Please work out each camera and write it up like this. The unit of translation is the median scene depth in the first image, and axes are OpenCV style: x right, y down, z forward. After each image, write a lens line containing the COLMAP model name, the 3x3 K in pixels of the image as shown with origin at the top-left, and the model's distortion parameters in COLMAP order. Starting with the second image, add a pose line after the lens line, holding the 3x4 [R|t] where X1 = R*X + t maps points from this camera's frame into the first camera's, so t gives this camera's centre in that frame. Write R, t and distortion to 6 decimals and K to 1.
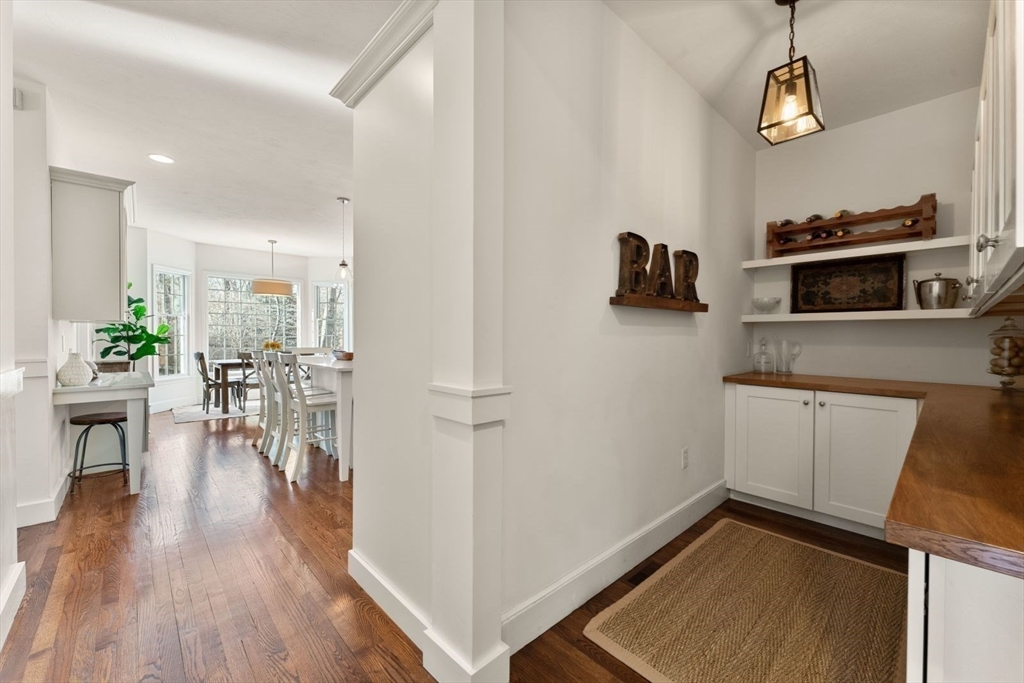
lens RADIAL K [[409.6, 0, 517.1], [0, 409.6, 341.2], [0, 0, 1]] dist [-0.002539, 0.000399]
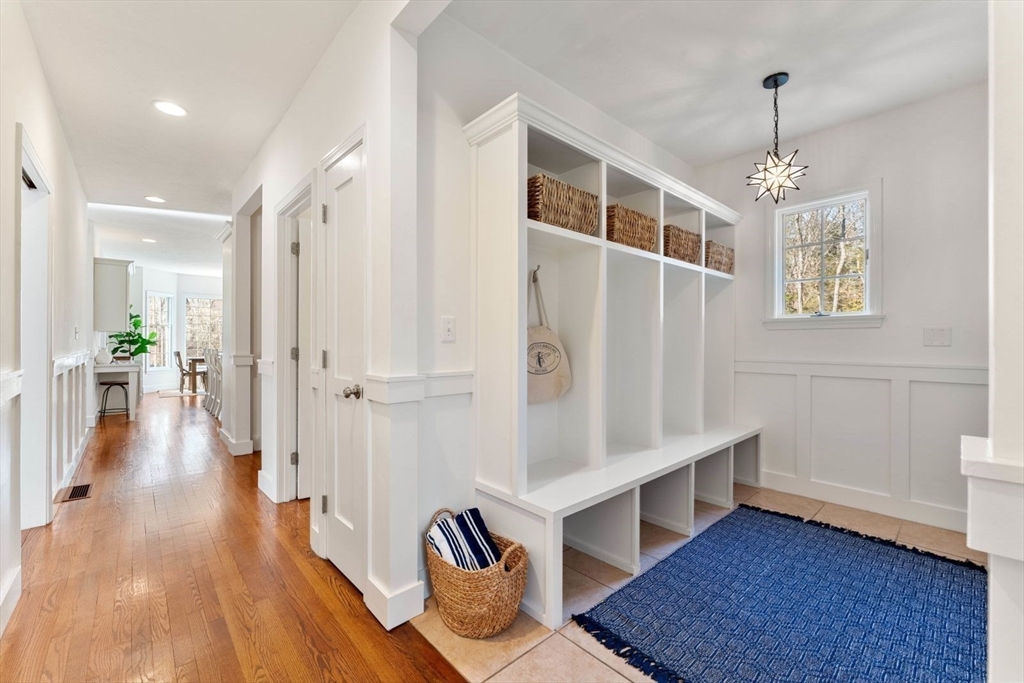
lens RADIAL K [[409.6, 0, 503.1], [0, 409.6, 341.6], [0, 0, 1]] dist [-0.002539, 0.000399]
pose [[0.999828, -0.000464, -0.018529, 0.441316], [0.000230, 0.999920, -0.012614, 0.012335], [0.018534, 0.012607, 0.999749, -0.468183]]
